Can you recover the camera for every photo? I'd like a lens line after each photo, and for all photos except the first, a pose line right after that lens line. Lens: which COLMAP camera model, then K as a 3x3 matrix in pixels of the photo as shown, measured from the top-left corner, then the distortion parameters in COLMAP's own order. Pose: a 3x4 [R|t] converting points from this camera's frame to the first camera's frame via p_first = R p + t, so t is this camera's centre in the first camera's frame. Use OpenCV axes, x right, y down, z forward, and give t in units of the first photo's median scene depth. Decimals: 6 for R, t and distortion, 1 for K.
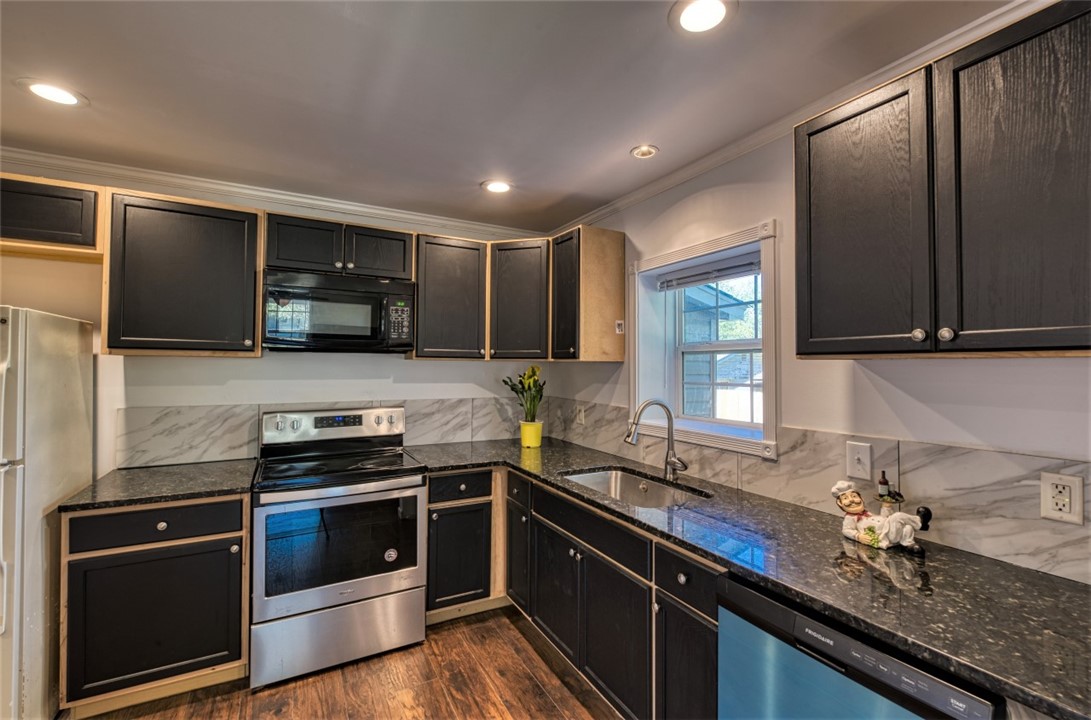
lens RADIAL K [[473.0, 0, 547.1], [0, 473.0, 357.5], [0, 0, 1]] dist [0.006171, -0.002657]
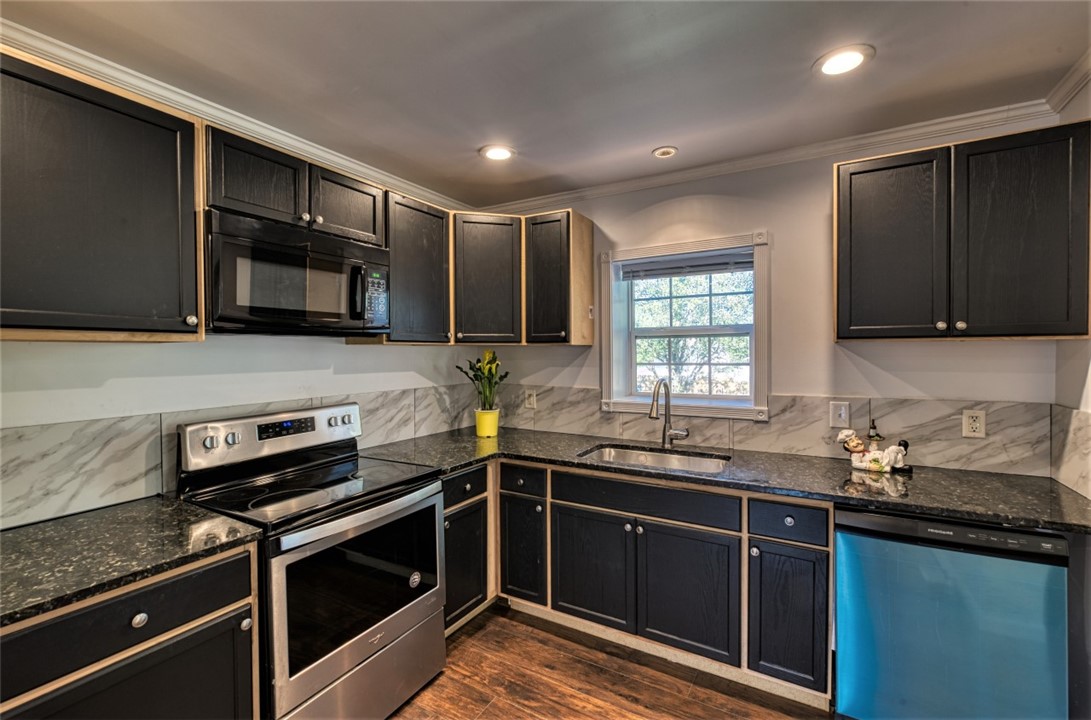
lens RADIAL K [[473.0, 0, 548.8], [0, 473.0, 358.1], [0, 0, 1]] dist [0.006171, -0.002657]
pose [[0.855475, -0.020449, 0.517440, -0.545936], [0.002384, 0.999365, 0.035553, -0.000384], [-0.517839, -0.029181, 0.854980, 0.177658]]
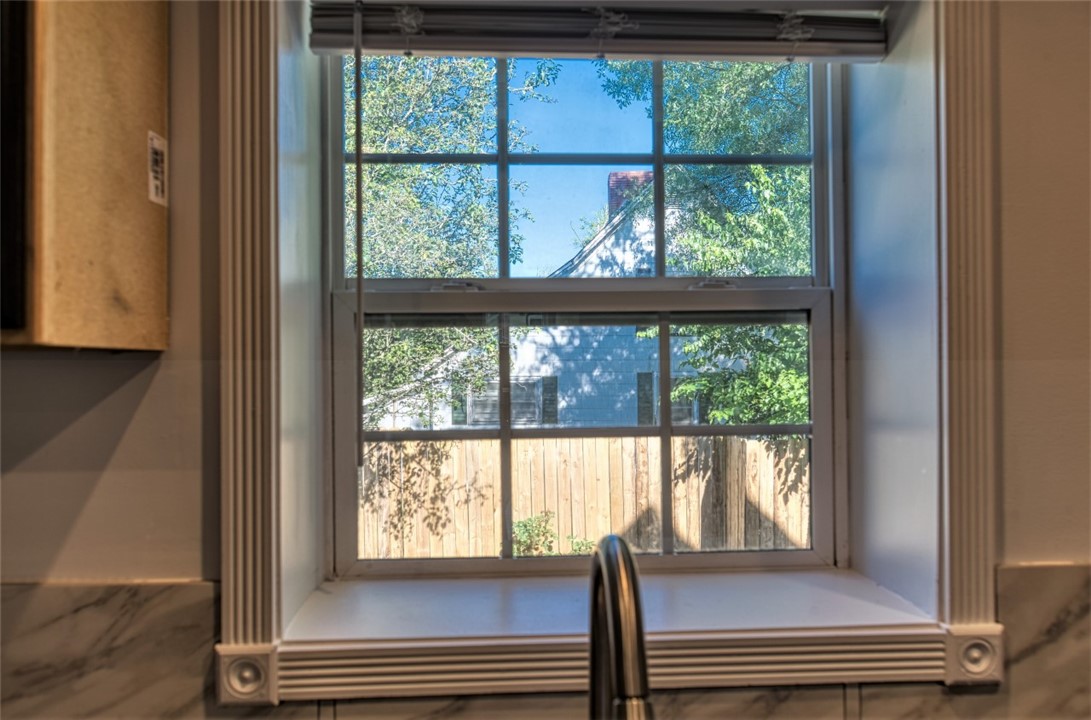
lens RADIAL K [[905.8, 0, 541.8], [0, 905.8, 356.6], [0, 0, 1]] dist [-0.011457, 0.001812]
pose [[0.438798, -0.001556, 0.898584, -0.123153], [-0.009509, 0.999934, 0.006375, 0.008462], [-0.898535, -0.011342, 0.438755, 0.815957]]
